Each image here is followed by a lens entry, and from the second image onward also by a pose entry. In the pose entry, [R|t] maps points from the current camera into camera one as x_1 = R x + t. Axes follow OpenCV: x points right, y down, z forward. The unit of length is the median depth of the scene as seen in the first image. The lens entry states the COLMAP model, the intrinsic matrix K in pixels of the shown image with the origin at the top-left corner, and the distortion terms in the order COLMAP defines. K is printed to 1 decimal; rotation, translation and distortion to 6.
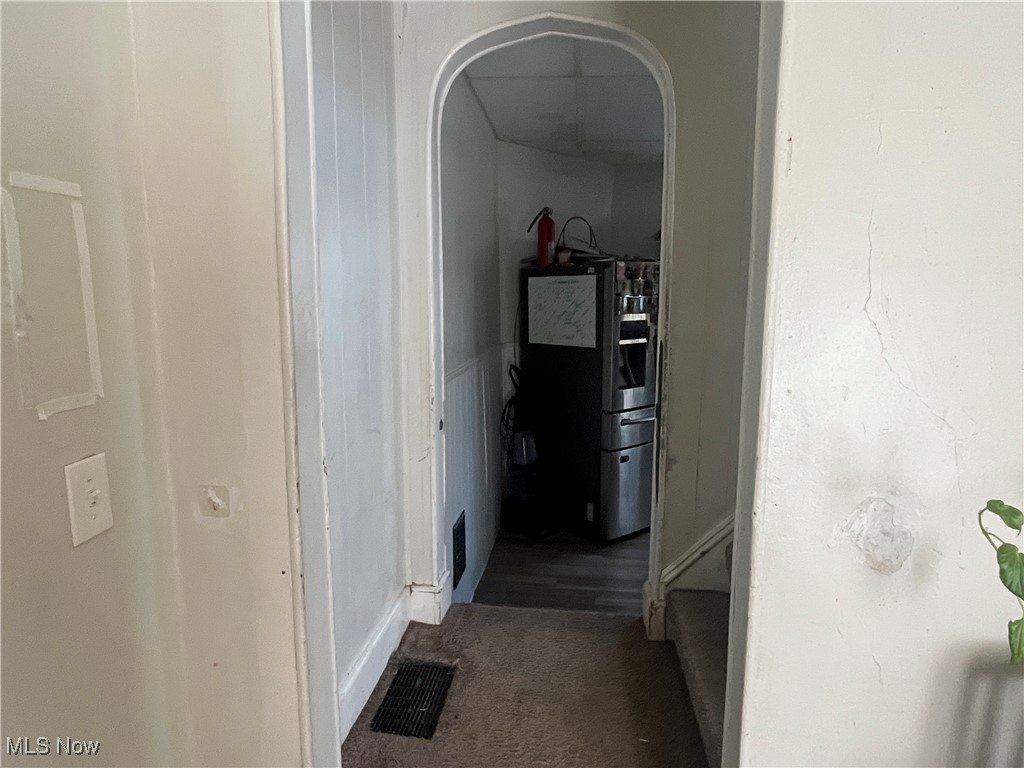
lens RADIAL K [[623.0, 0, 510.2], [0, 623.0, 380.7], [0, 0, 1]] dist [0.004752, -0.009150]
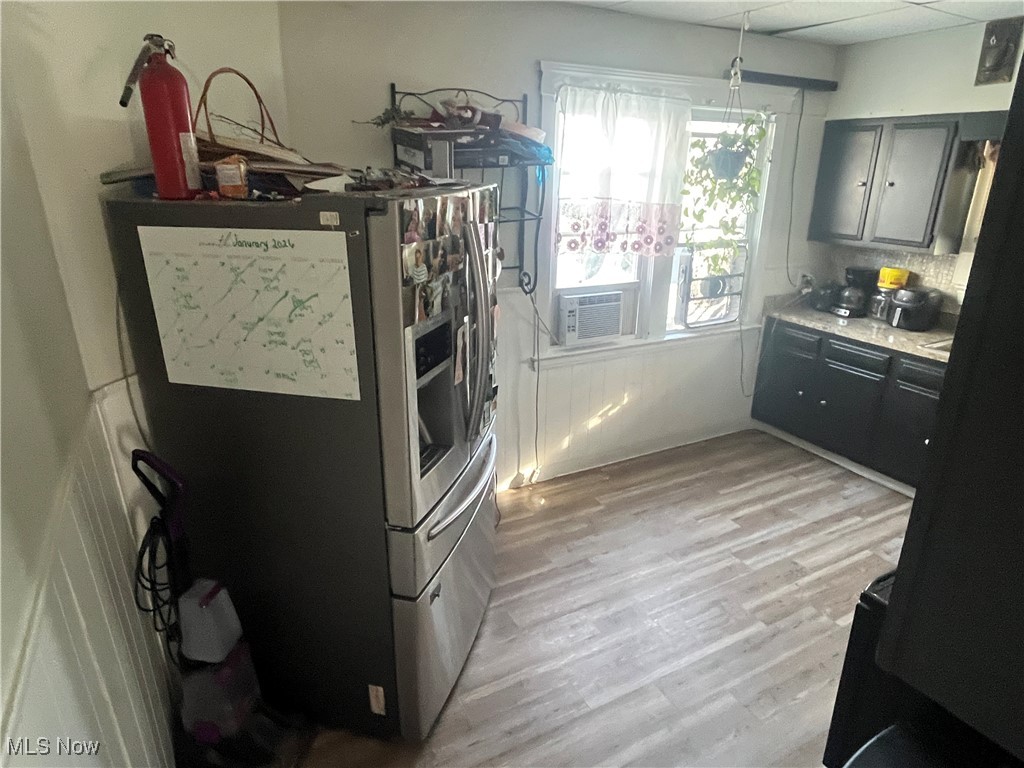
lens RADIAL K [[623.0, 0, 507.3], [0, 623.0, 390.1], [0, 0, 1]] dist [0.004752, -0.009150]
pose [[0.816886, -0.191402, 0.544117, -0.013864], [0.074872, 0.970543, 0.228998, -0.139300], [-0.571920, -0.146326, 0.807153, 0.540816]]
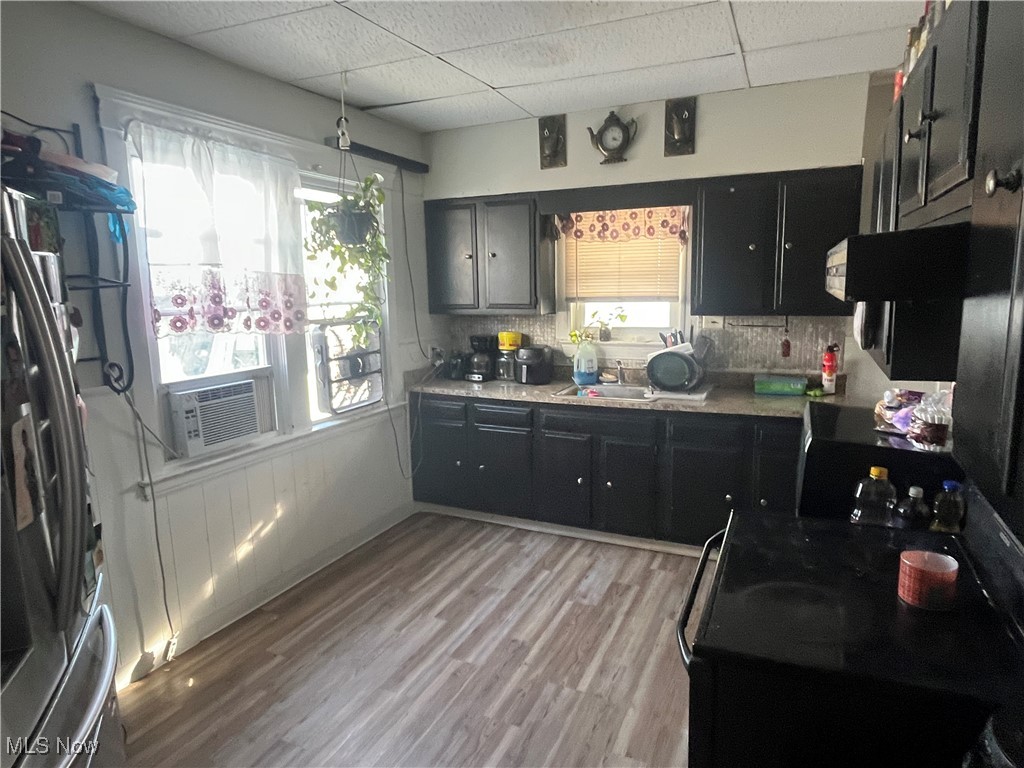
lens RADIAL K [[623.0, 0, 509.3], [0, 623.0, 388.1], [0, 0, 1]] dist [0.004752, -0.009150]
pose [[0.312414, -0.170272, 0.934561, 0.017775], [0.153521, 0.979922, 0.127216, -0.117330], [-0.937459, 0.103731, 0.332282, 0.606585]]
